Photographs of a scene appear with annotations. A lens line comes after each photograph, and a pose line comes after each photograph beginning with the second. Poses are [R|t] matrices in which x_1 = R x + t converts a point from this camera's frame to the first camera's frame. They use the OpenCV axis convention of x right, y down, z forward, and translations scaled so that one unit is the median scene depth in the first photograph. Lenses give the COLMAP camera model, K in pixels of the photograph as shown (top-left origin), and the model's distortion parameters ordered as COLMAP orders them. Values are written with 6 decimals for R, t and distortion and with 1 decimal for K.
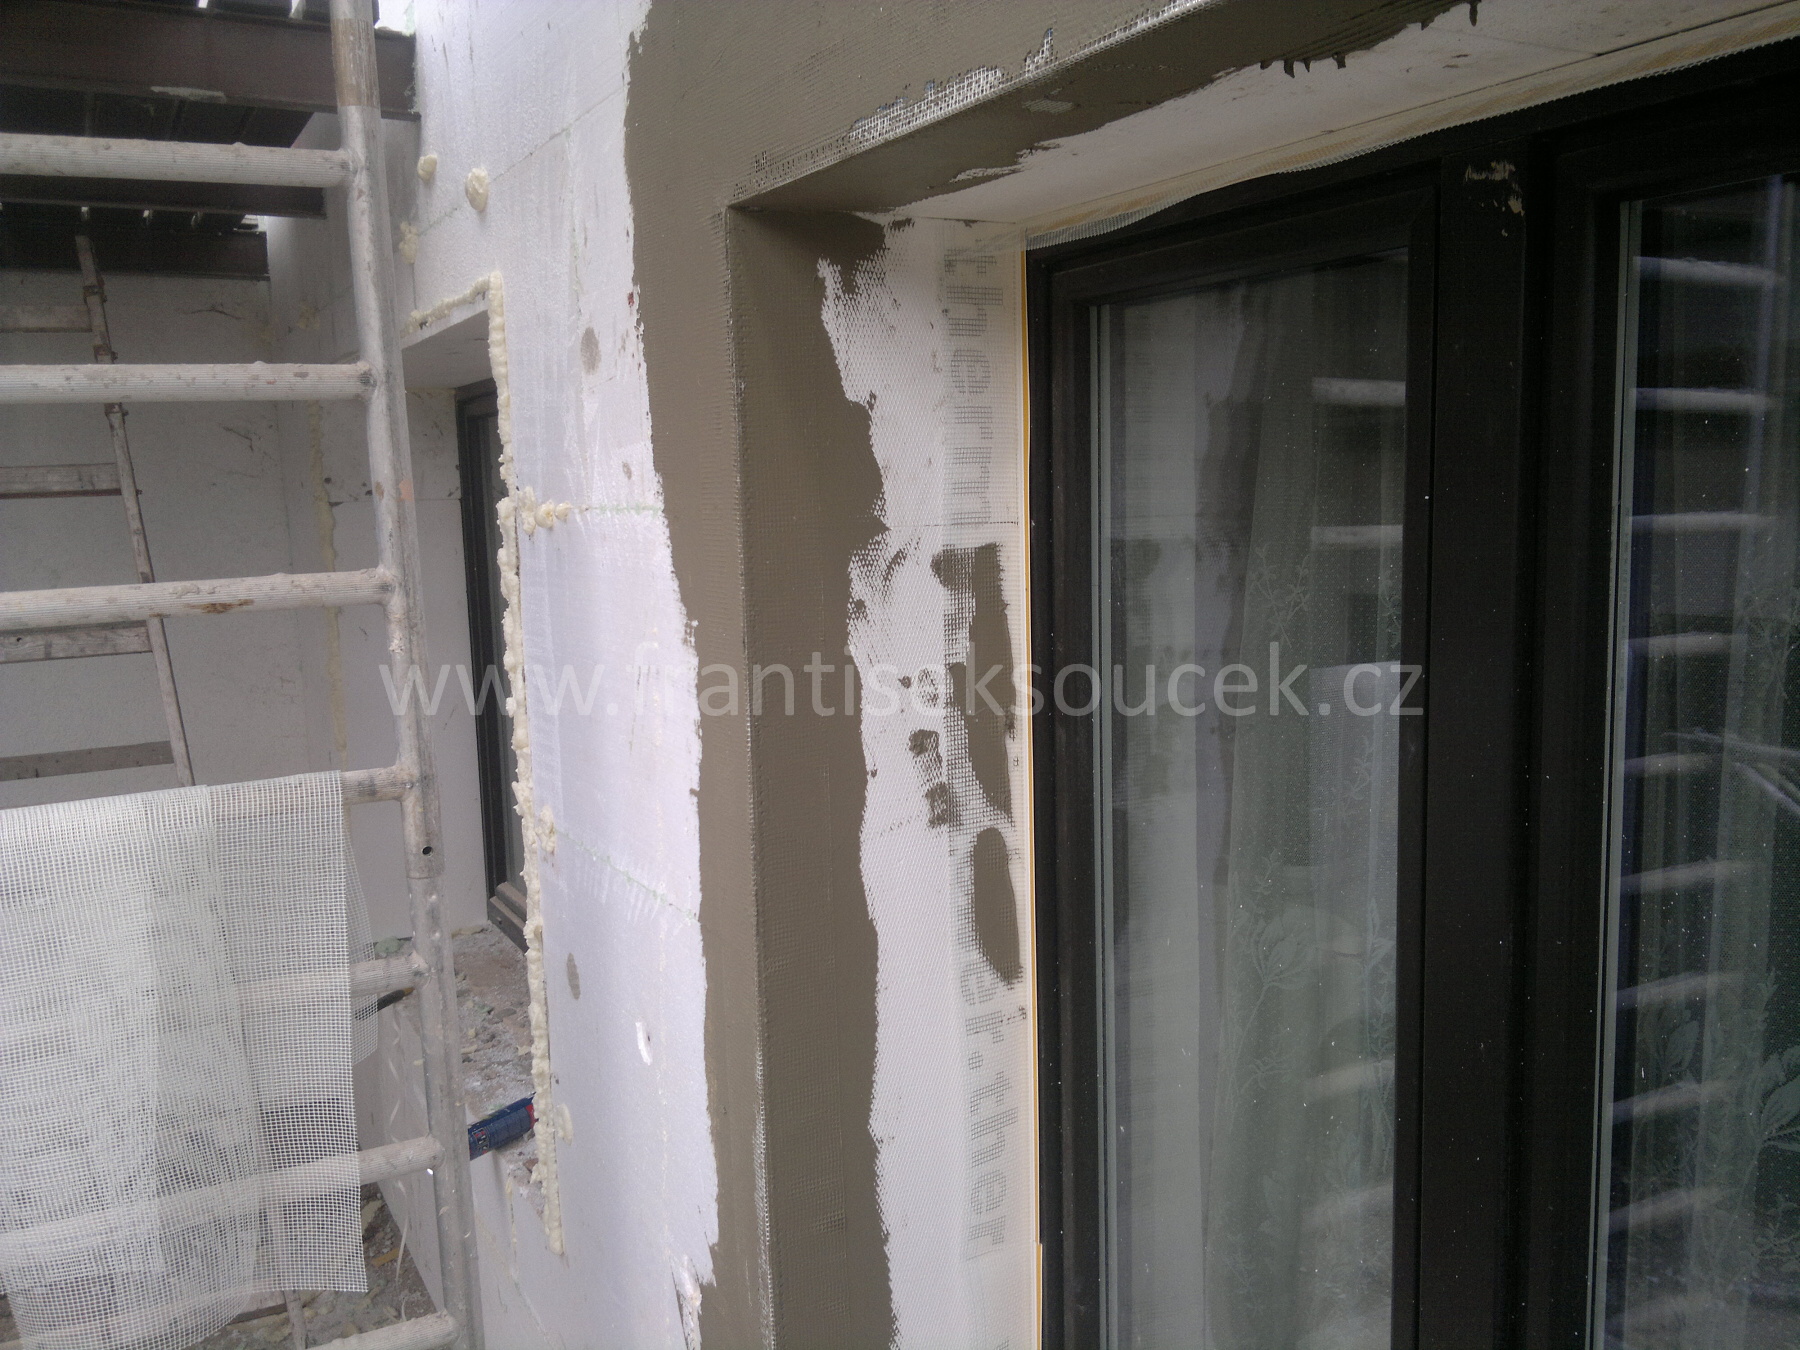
lens RADIAL K [[1533.1, 0, 927.1], [0, 1533.1, 701.7], [0, 0, 1]] dist [0.073828, -0.134620]
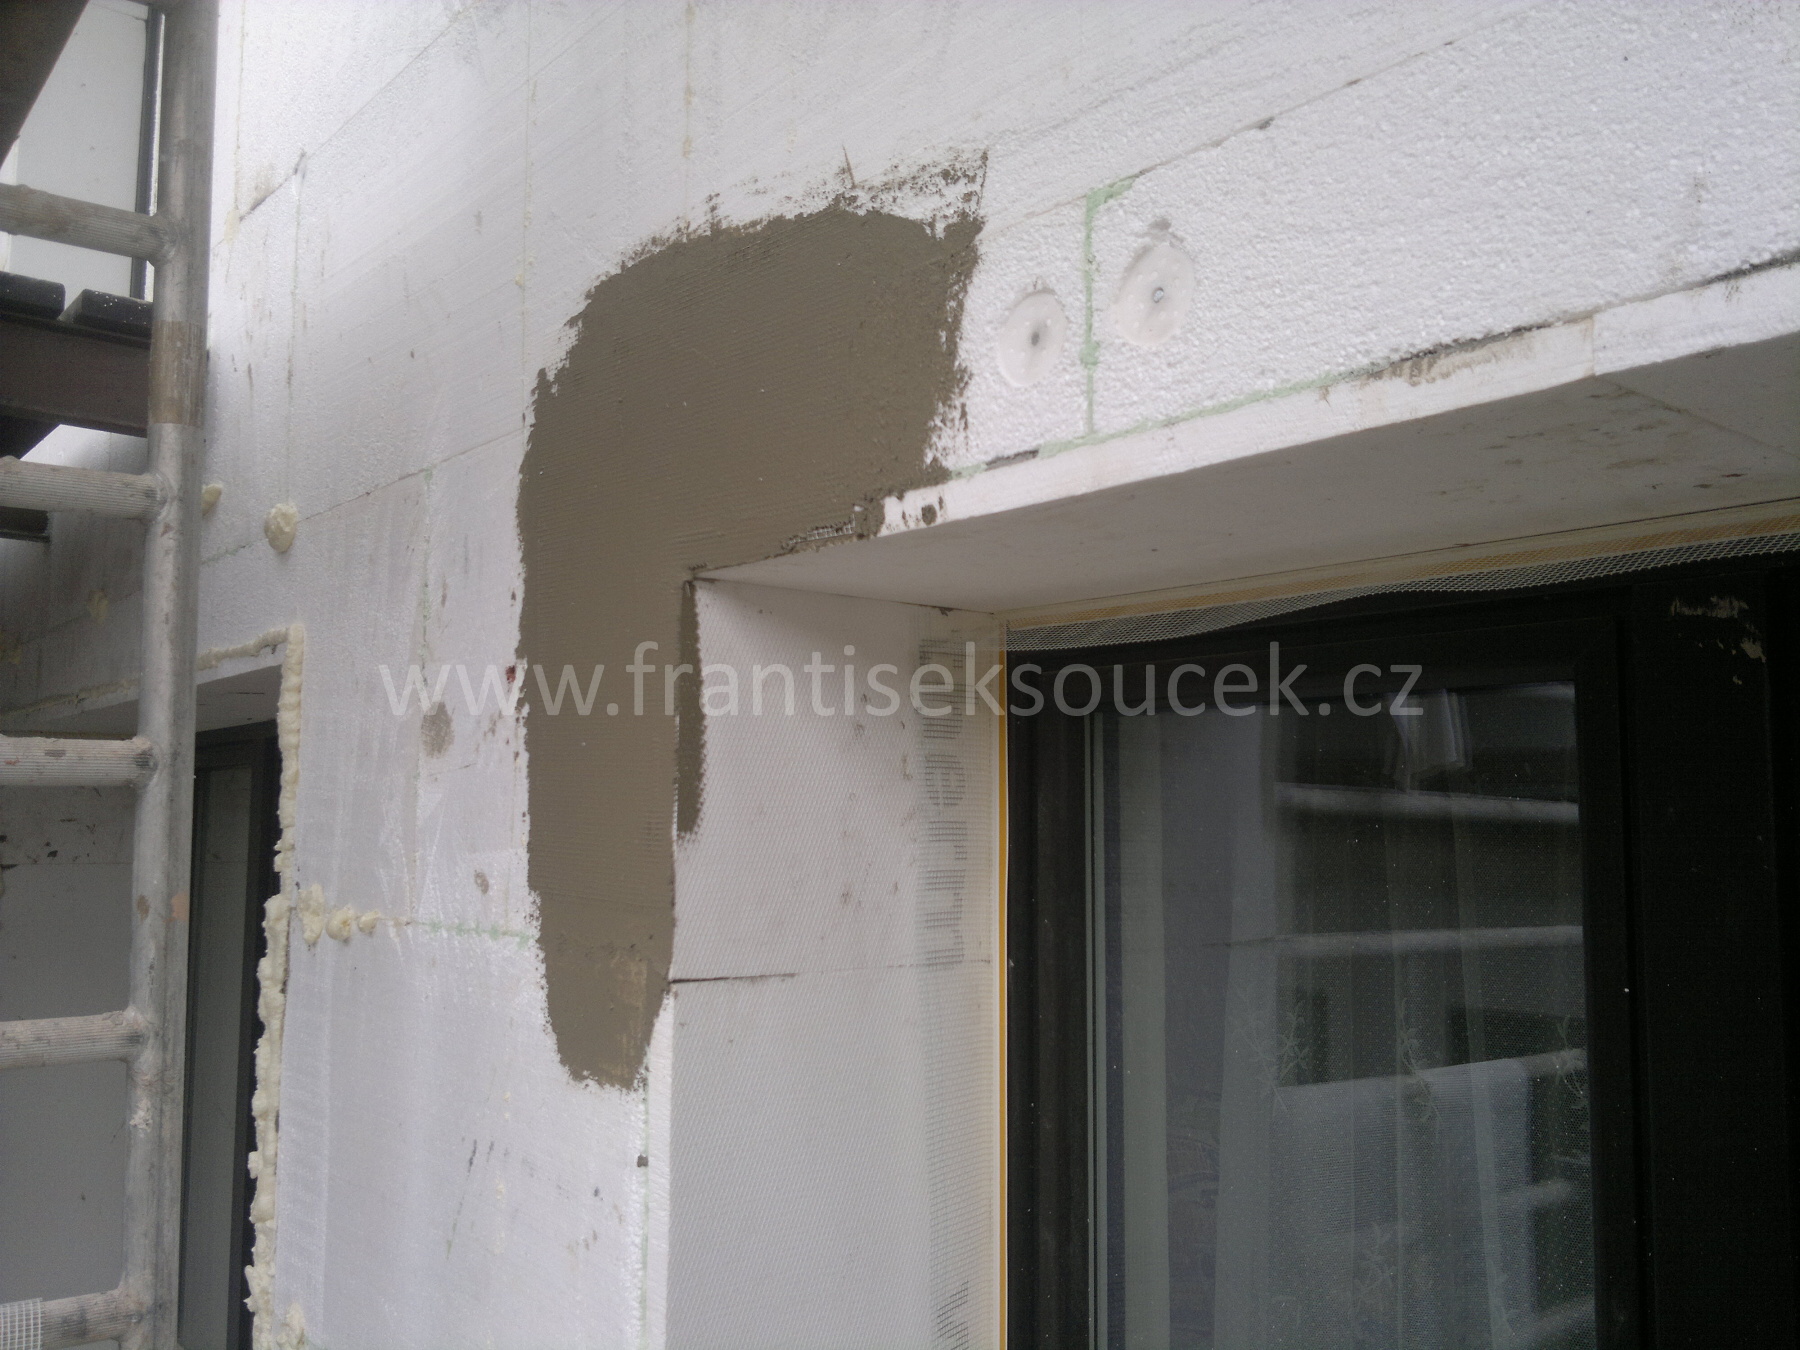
lens RADIAL K [[1533.1, 0, 935.0], [0, 1533.1, 695.9], [0, 0, 1]] dist [0.073828, -0.134620]
pose [[0.980418, 0.046279, 0.191414, -0.123858], [-0.001926, 0.974202, -0.225671, -0.065925], [-0.196919, 0.220883, 0.955214, 0.183045]]
